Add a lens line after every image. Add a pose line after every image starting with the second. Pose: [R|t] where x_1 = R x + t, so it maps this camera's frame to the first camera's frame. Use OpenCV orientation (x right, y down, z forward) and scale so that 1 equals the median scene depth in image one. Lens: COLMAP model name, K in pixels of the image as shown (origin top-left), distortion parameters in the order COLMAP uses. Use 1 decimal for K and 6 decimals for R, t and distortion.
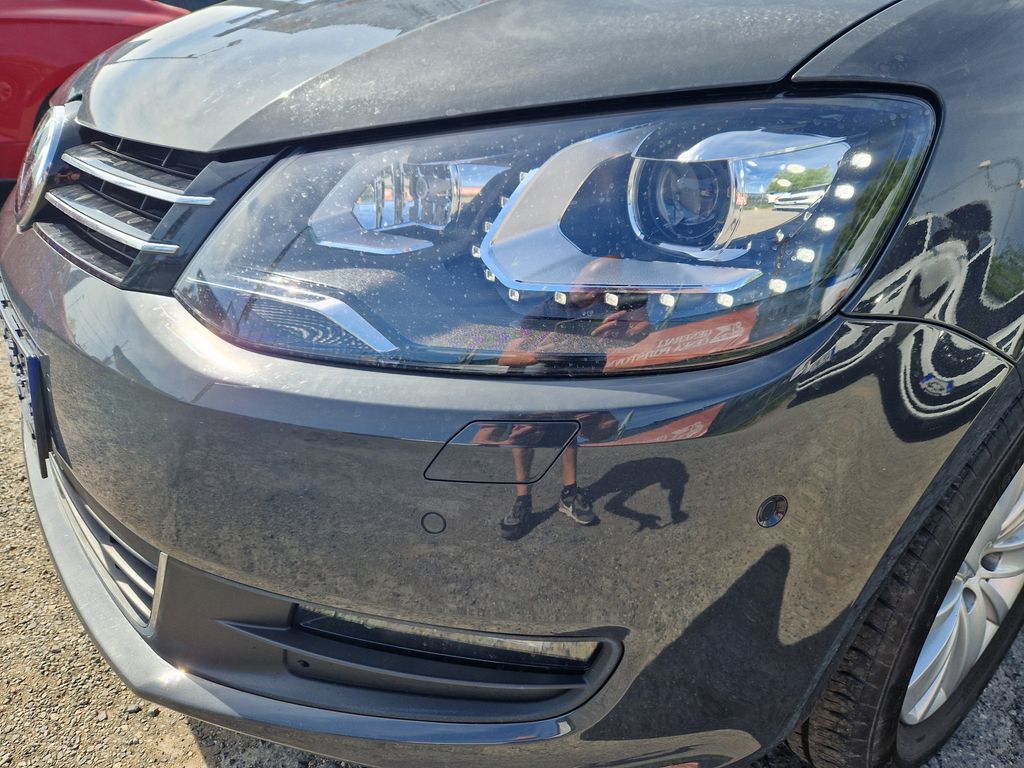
lens RADIAL K [[685.4, 0, 512.1], [0, 685.4, 382.3], [0, 0, 1]] dist [0.023012, -0.023344]
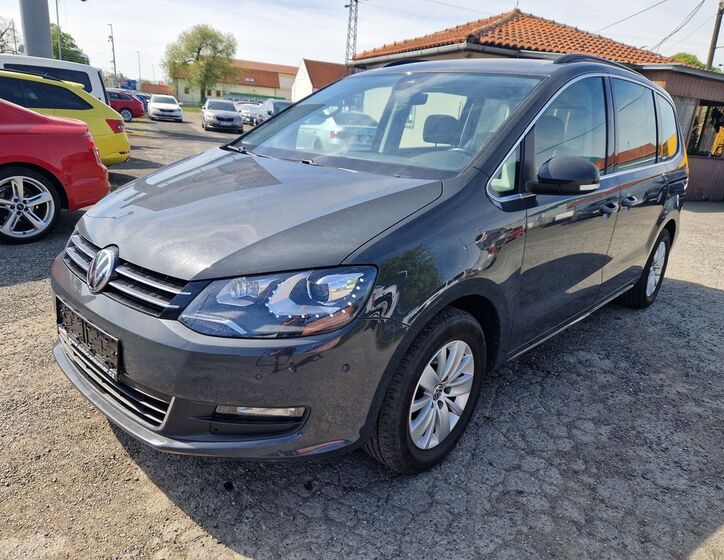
lens RADIAL K [[503.5, 0, 359.4], [0, 503.5, 282.5], [0, 0, 1]] dist [0.029327, -0.003306]
pose [[0.983091, -0.040995, 0.178468, -0.039657], [0.058084, 0.994100, -0.091609, -0.030840], [-0.173660, 0.100426, 0.979672, -1.777104]]
